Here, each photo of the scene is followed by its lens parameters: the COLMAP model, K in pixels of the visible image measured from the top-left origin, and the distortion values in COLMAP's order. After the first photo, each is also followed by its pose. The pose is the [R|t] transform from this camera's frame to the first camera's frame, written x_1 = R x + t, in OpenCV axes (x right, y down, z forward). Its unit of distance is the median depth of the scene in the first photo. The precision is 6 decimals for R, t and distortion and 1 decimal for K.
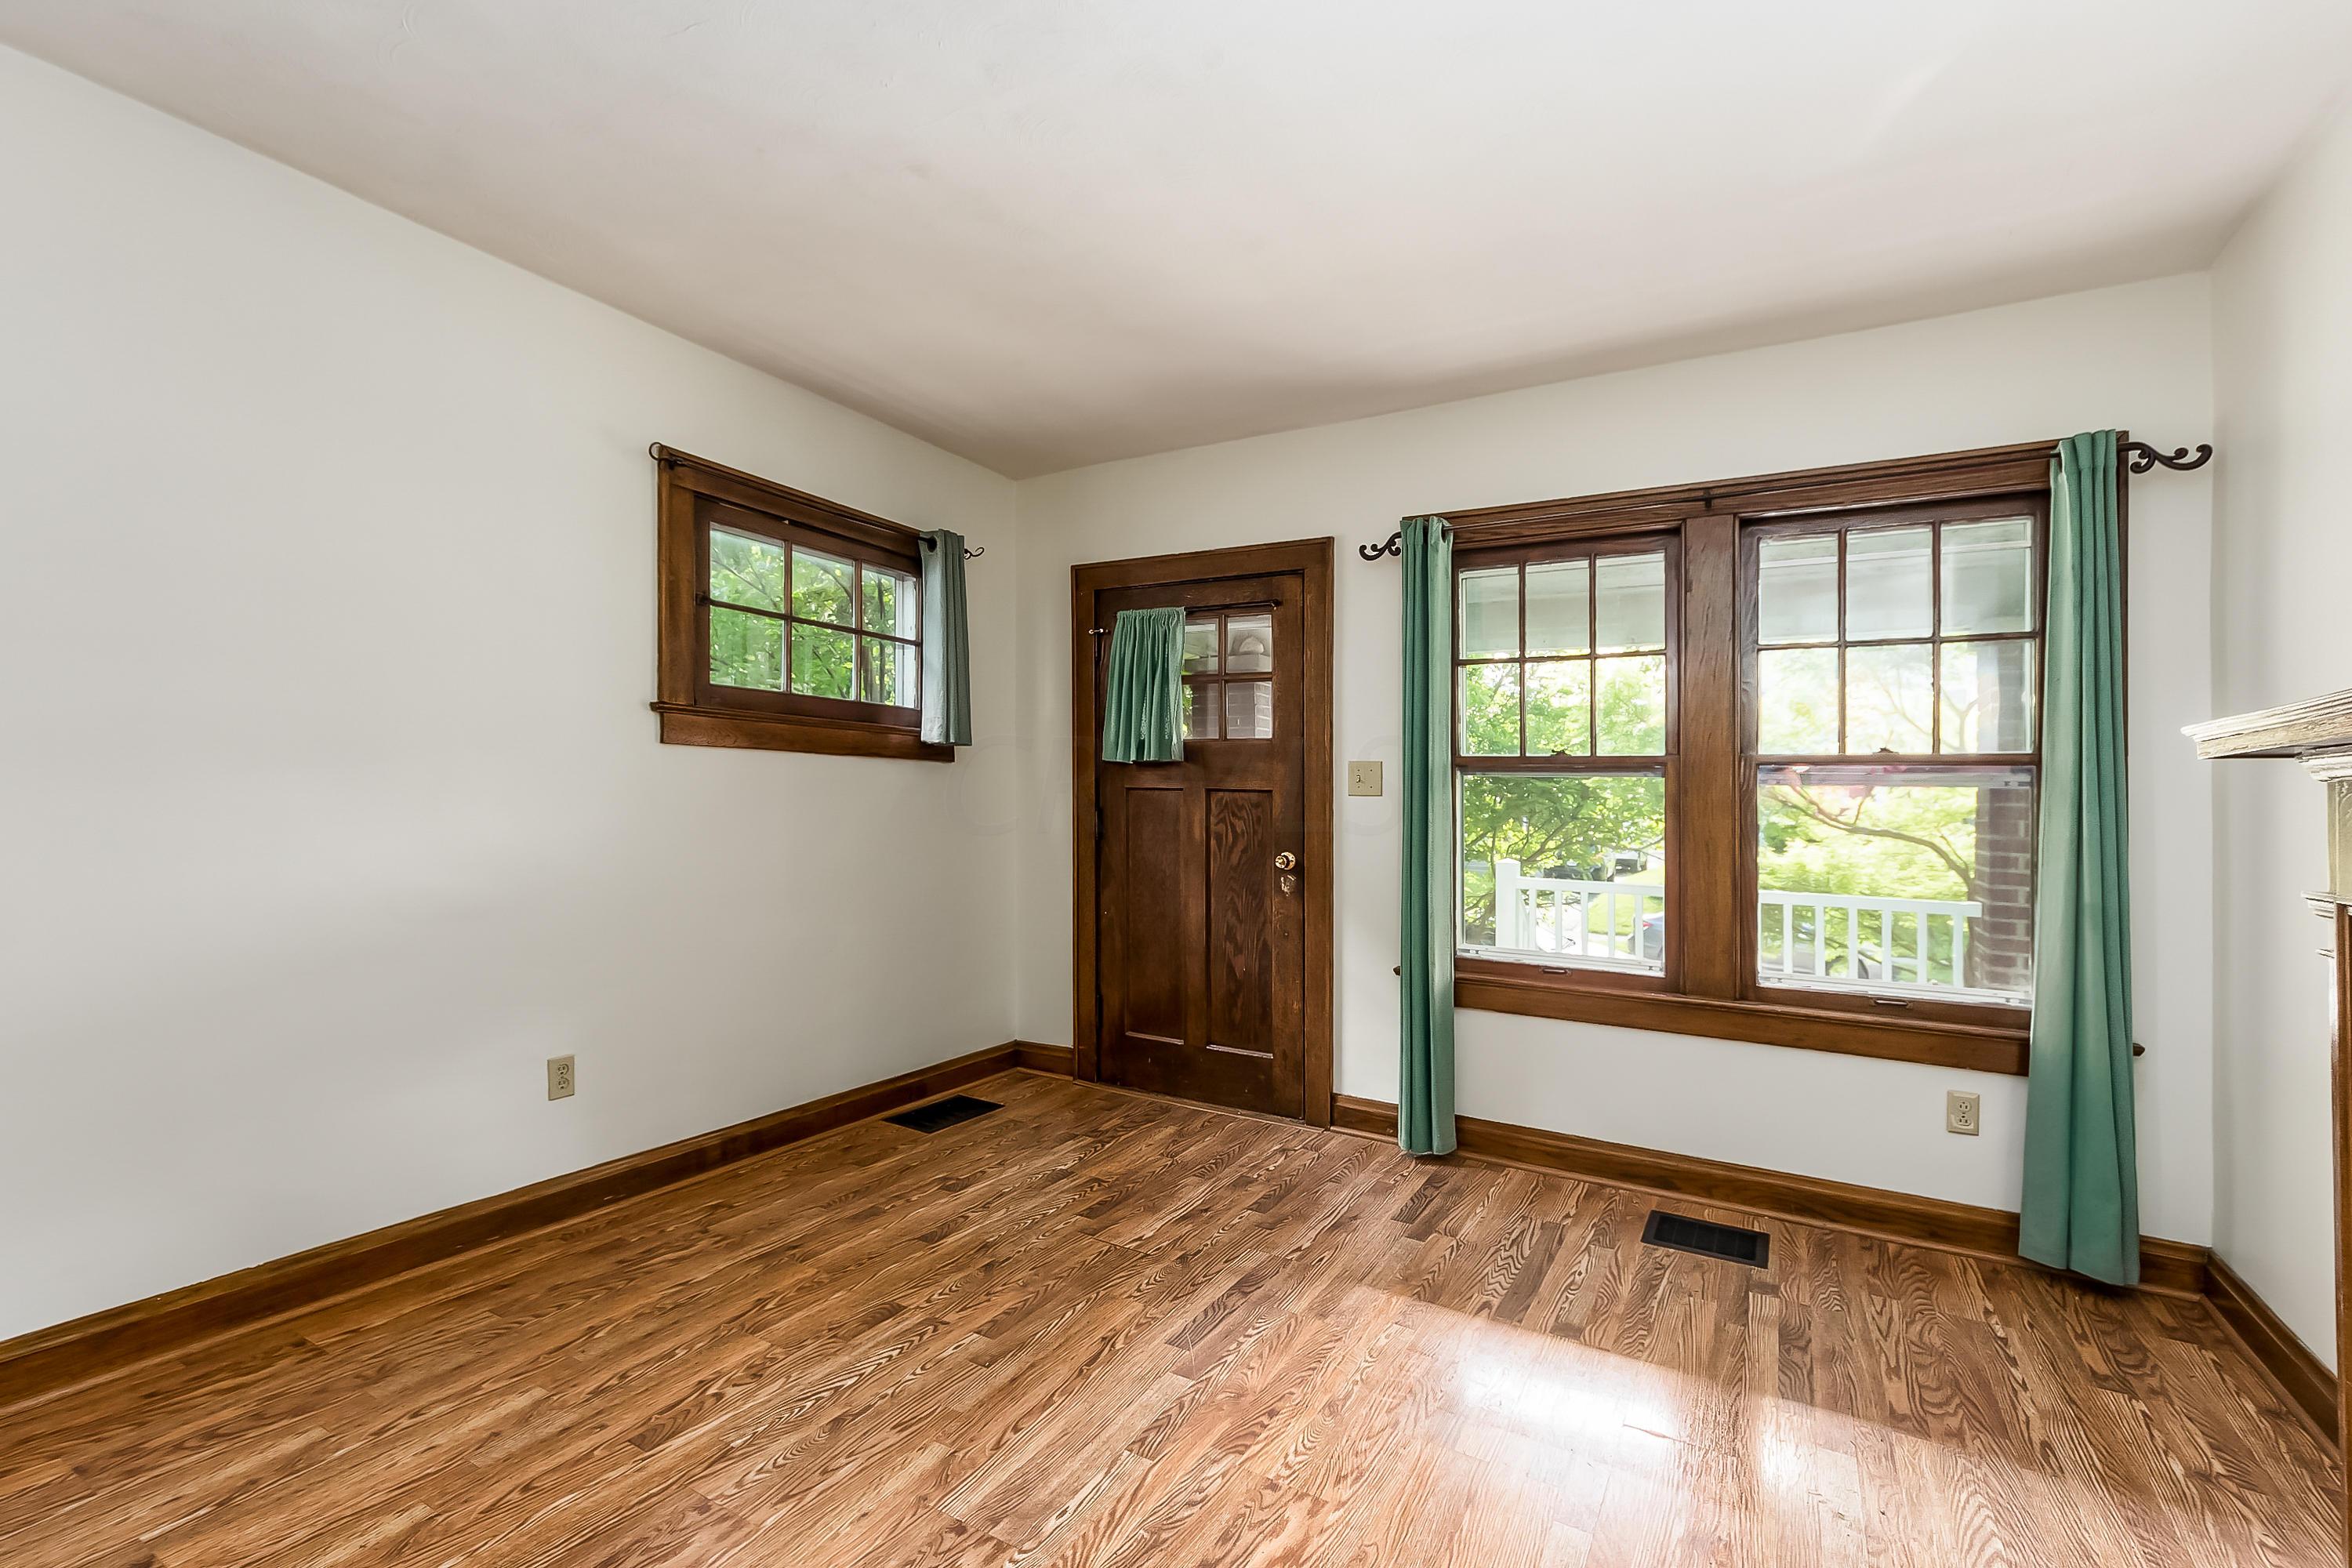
lens RADIAL K [[1035.2, 0, 1189.7], [0, 1035.2, 791.8], [0, 0, 1]] dist [0.002505, 0.000108]
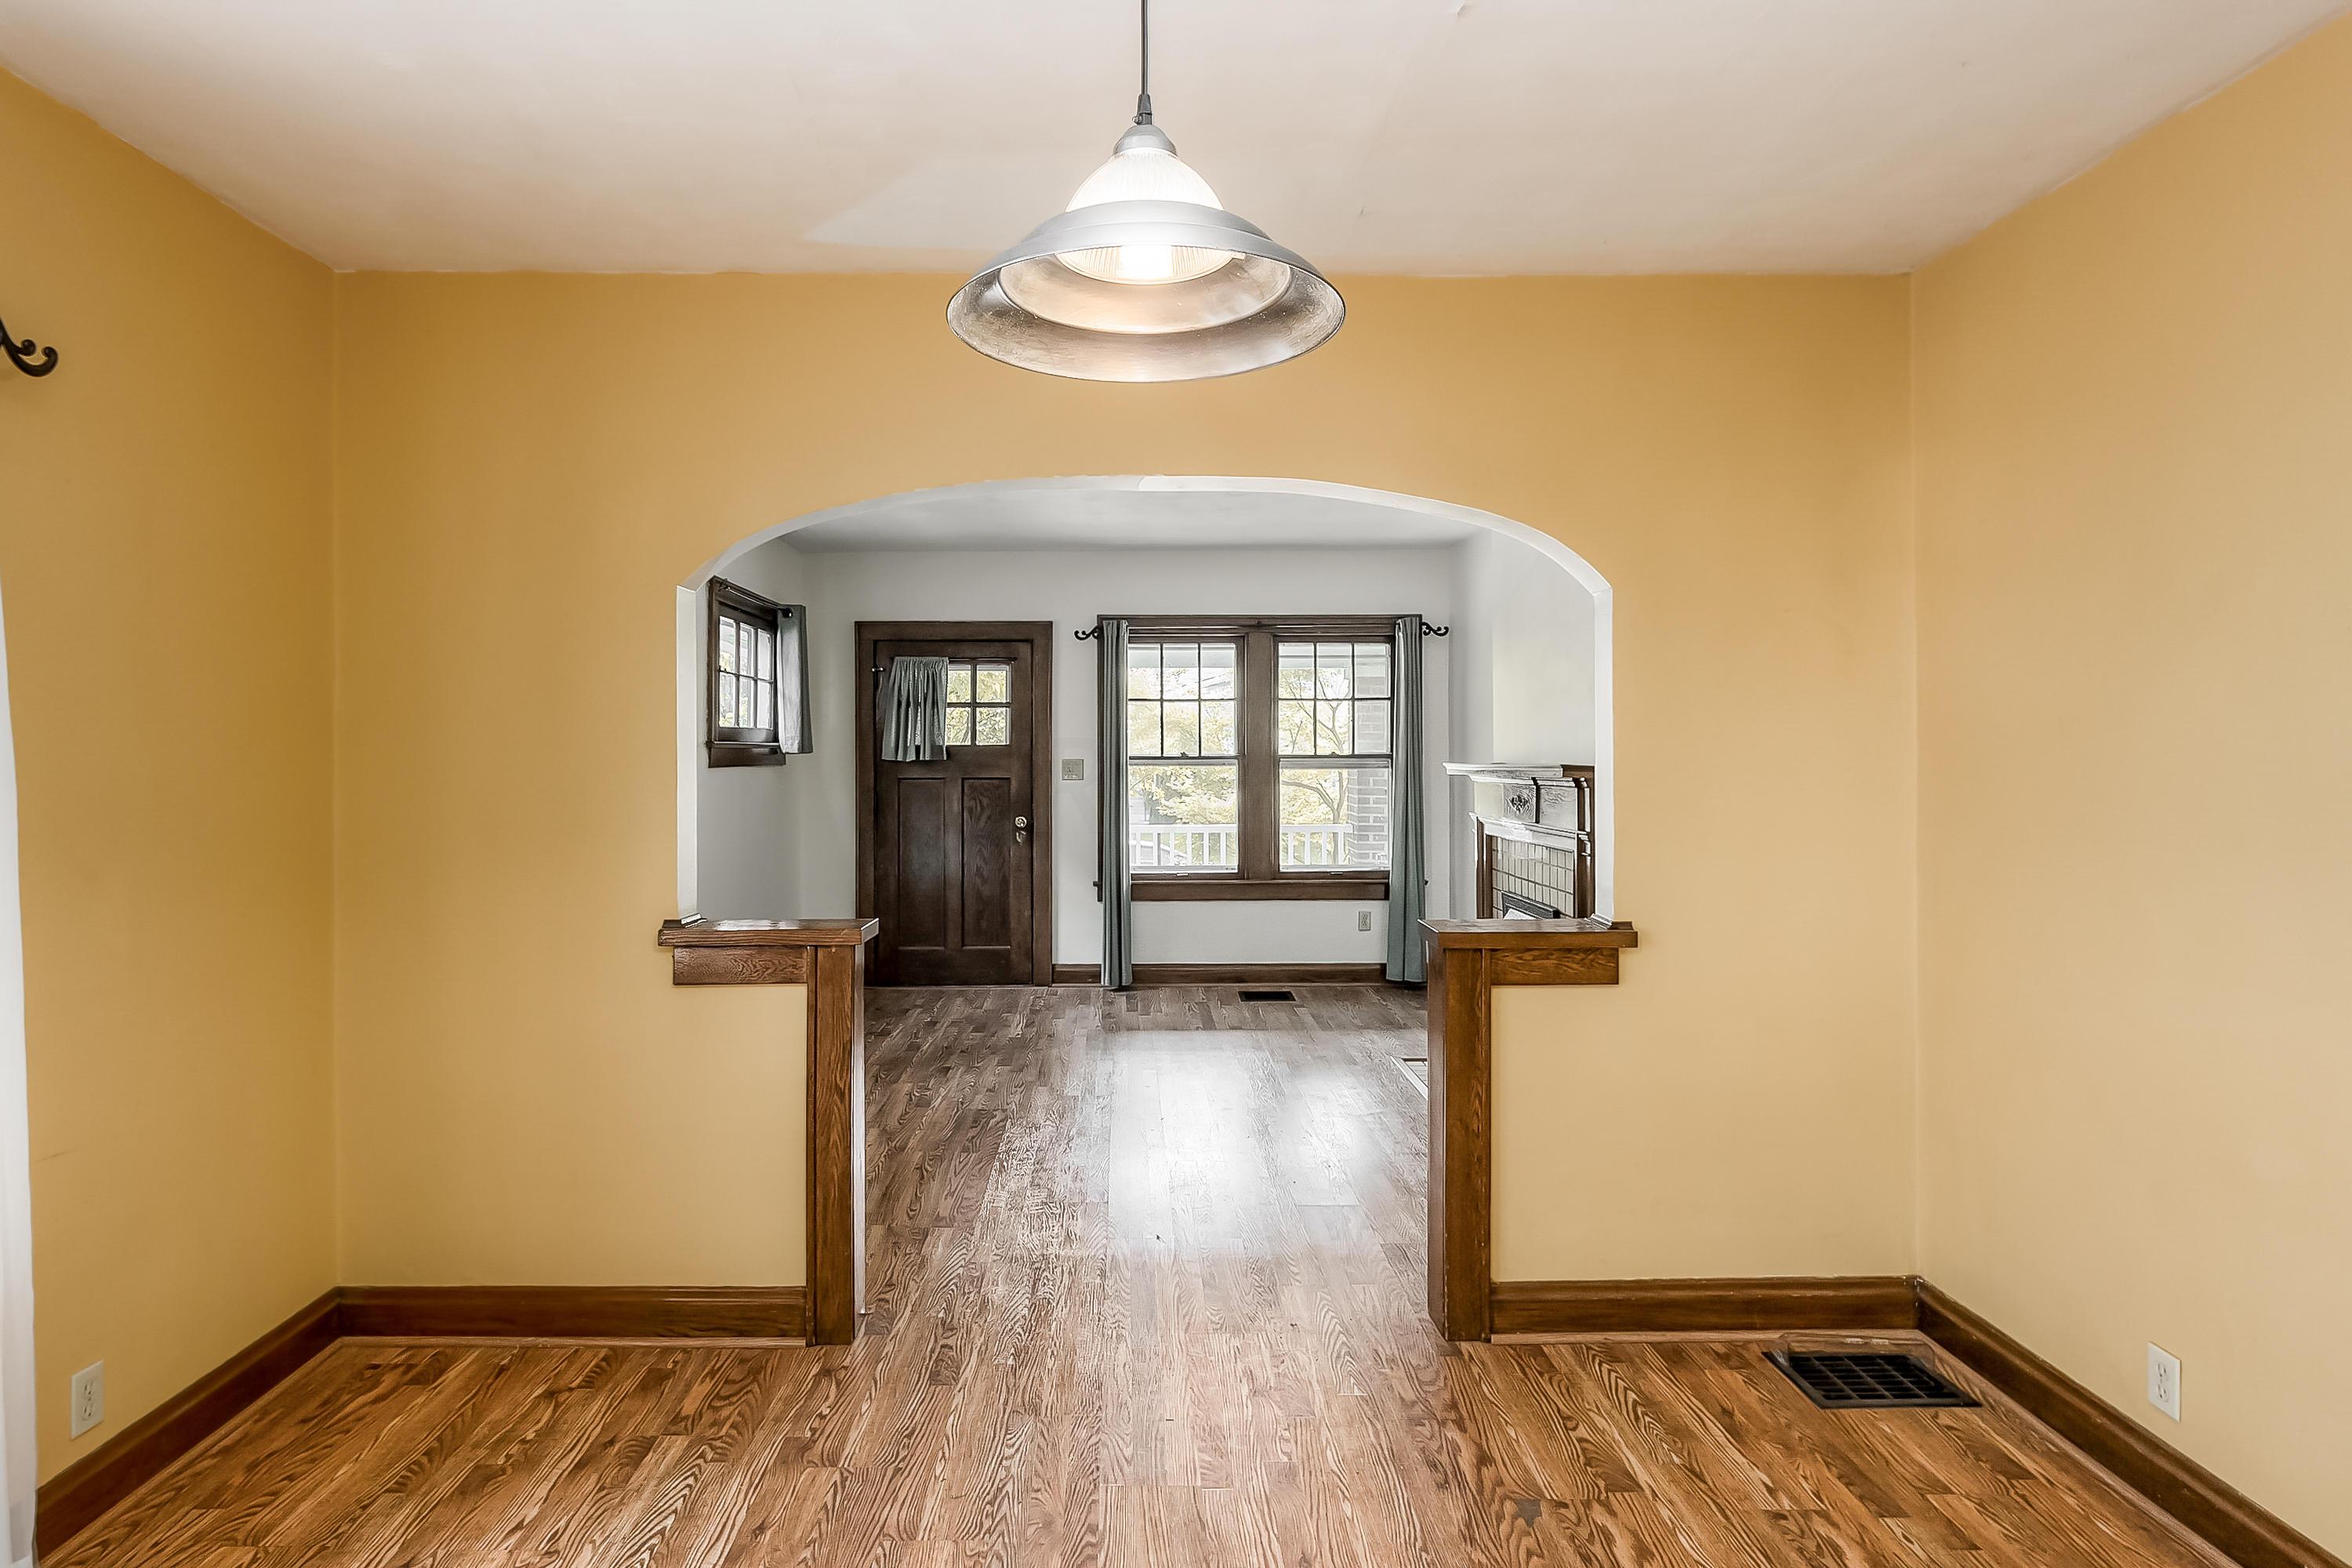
lens RADIAL K [[1236.2, 0, 1147.8], [0, 1236.2, 756.1], [0, 0, 1]] dist [0.001094, -0.000487]
pose [[0.855328, -0.027551, 0.517353, -0.791238], [0.016617, 0.999530, 0.025757, -0.088355], [-0.517820, -0.013434, 0.855384, -0.791181]]
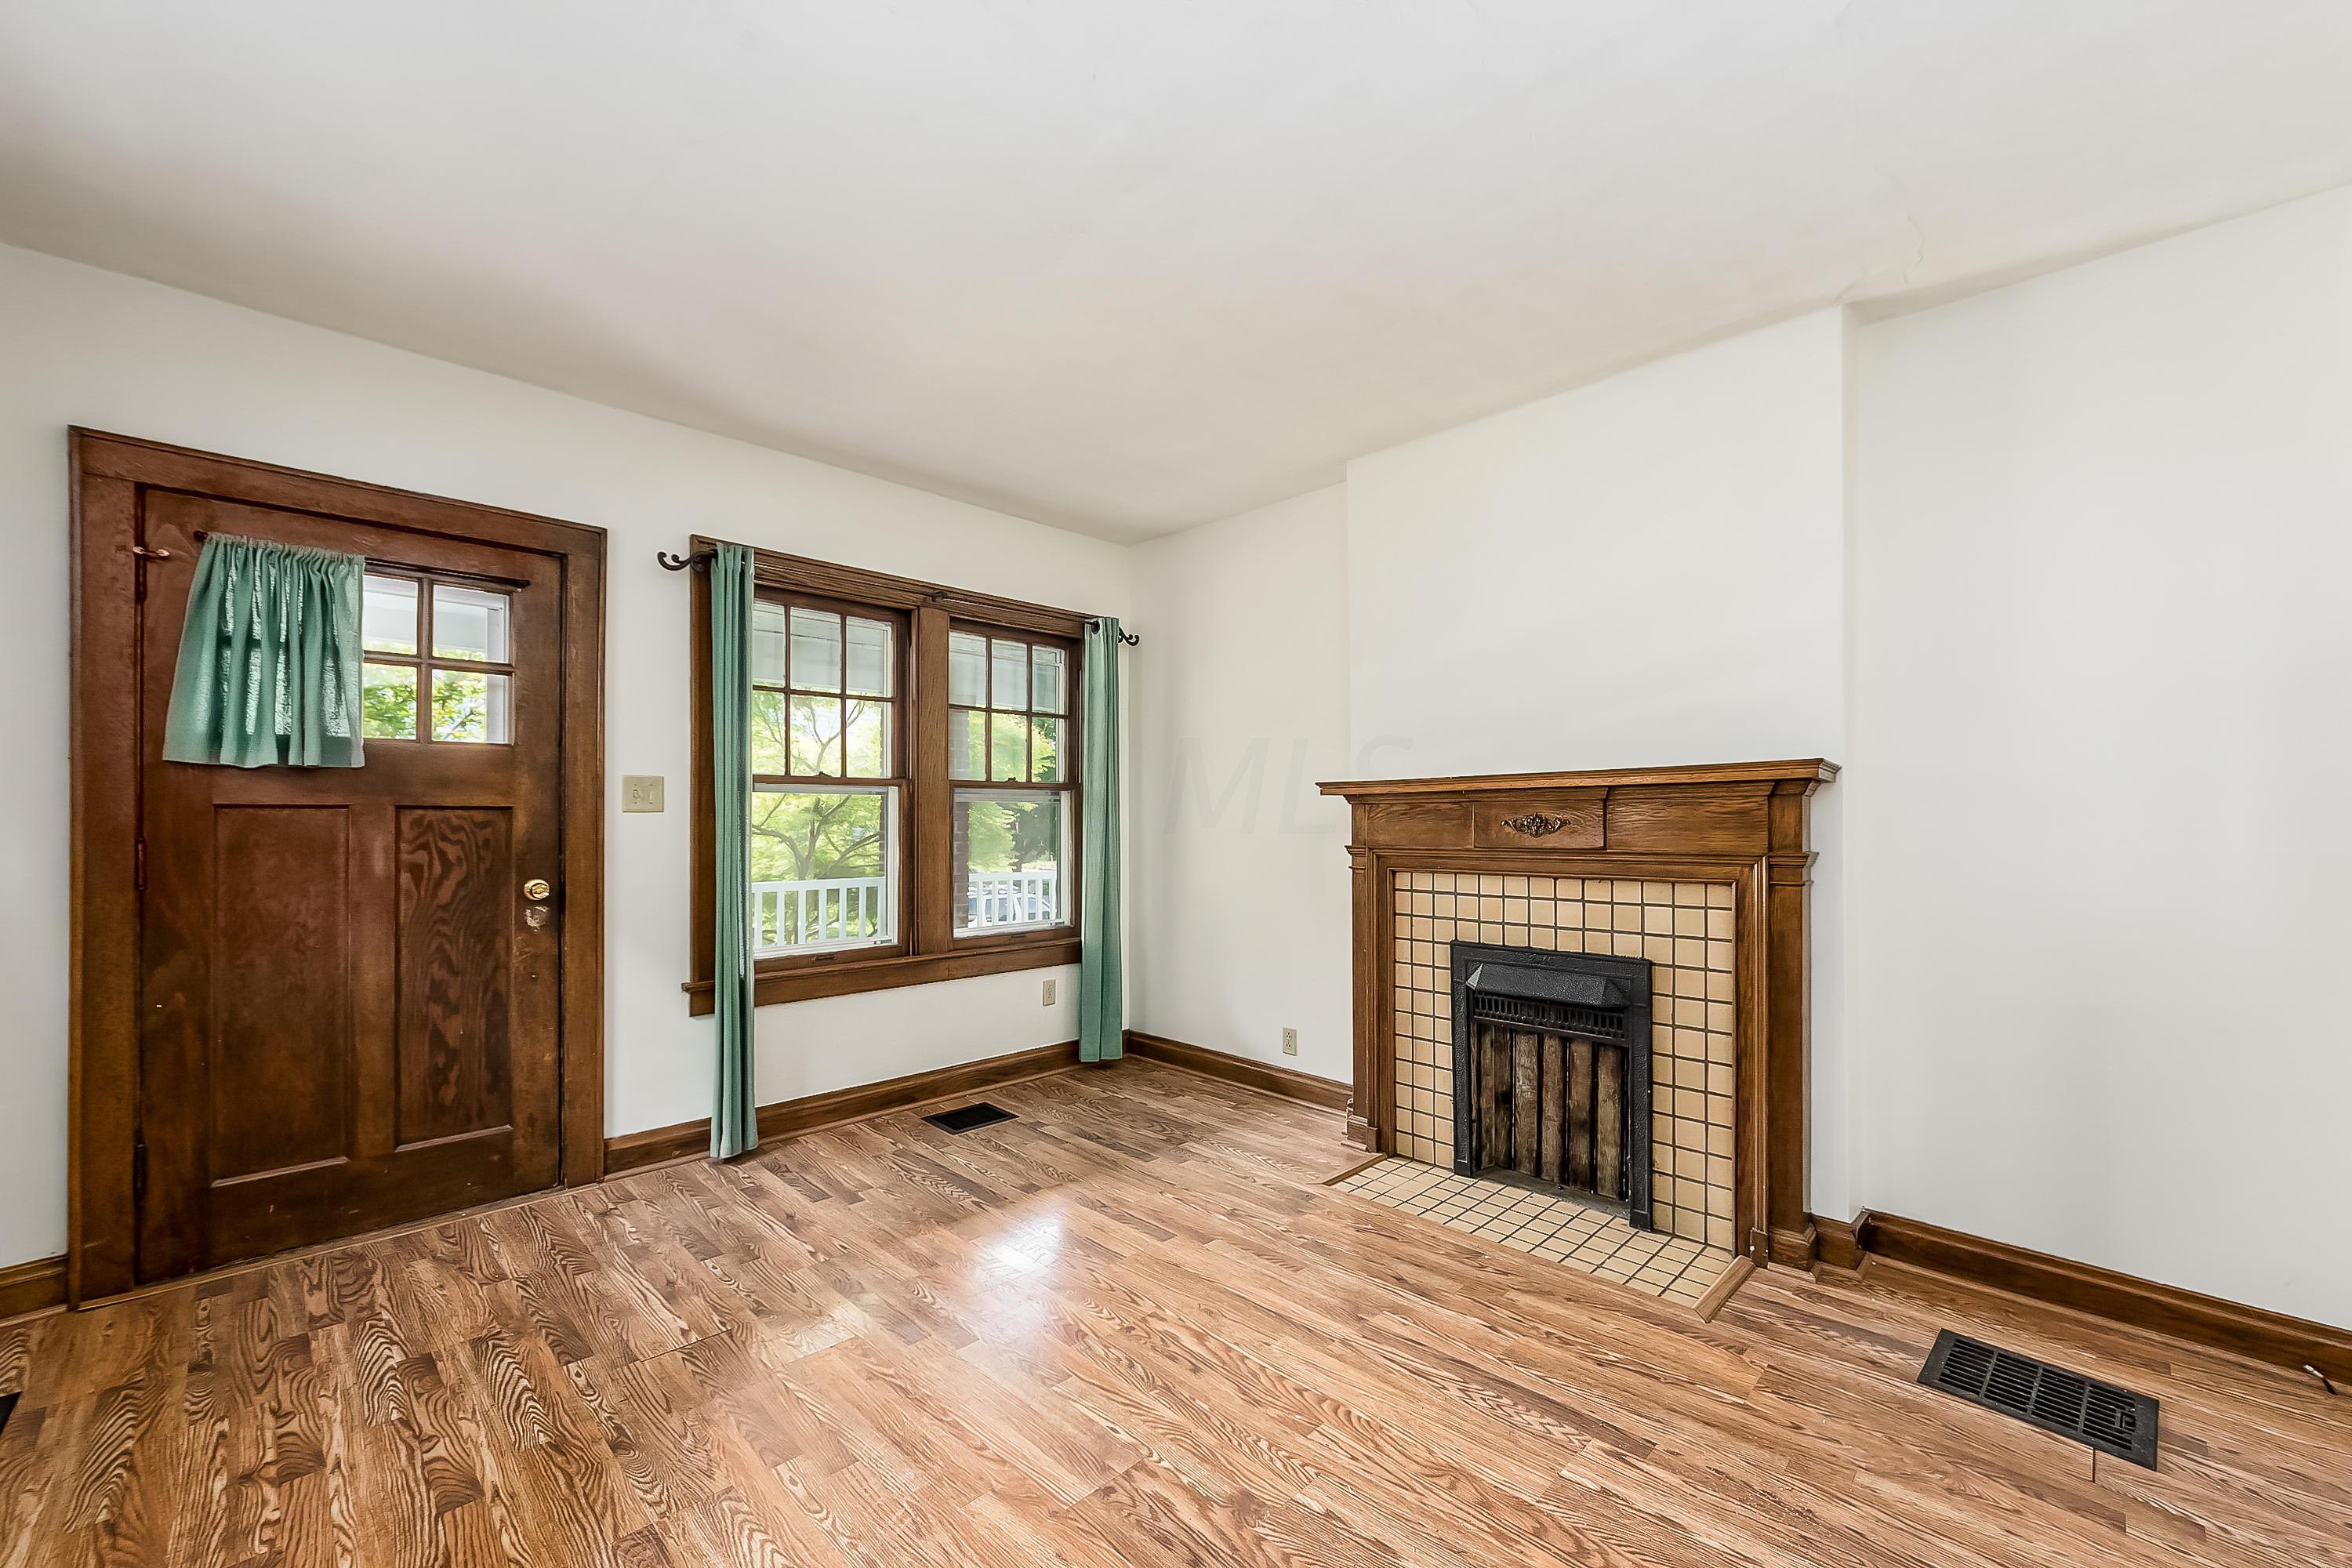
lens RADIAL K [[927.7, 0, 1177.6], [0, 927.7, 817.6], [0, 0, 1]] dist [-0.000640, -0.000181]
pose [[0.259317, -0.020813, 0.965568, -0.556636], [-0.002626, 0.999749, 0.022255, -0.011870], [-0.965789, -0.008306, 0.259197, 0.332728]]
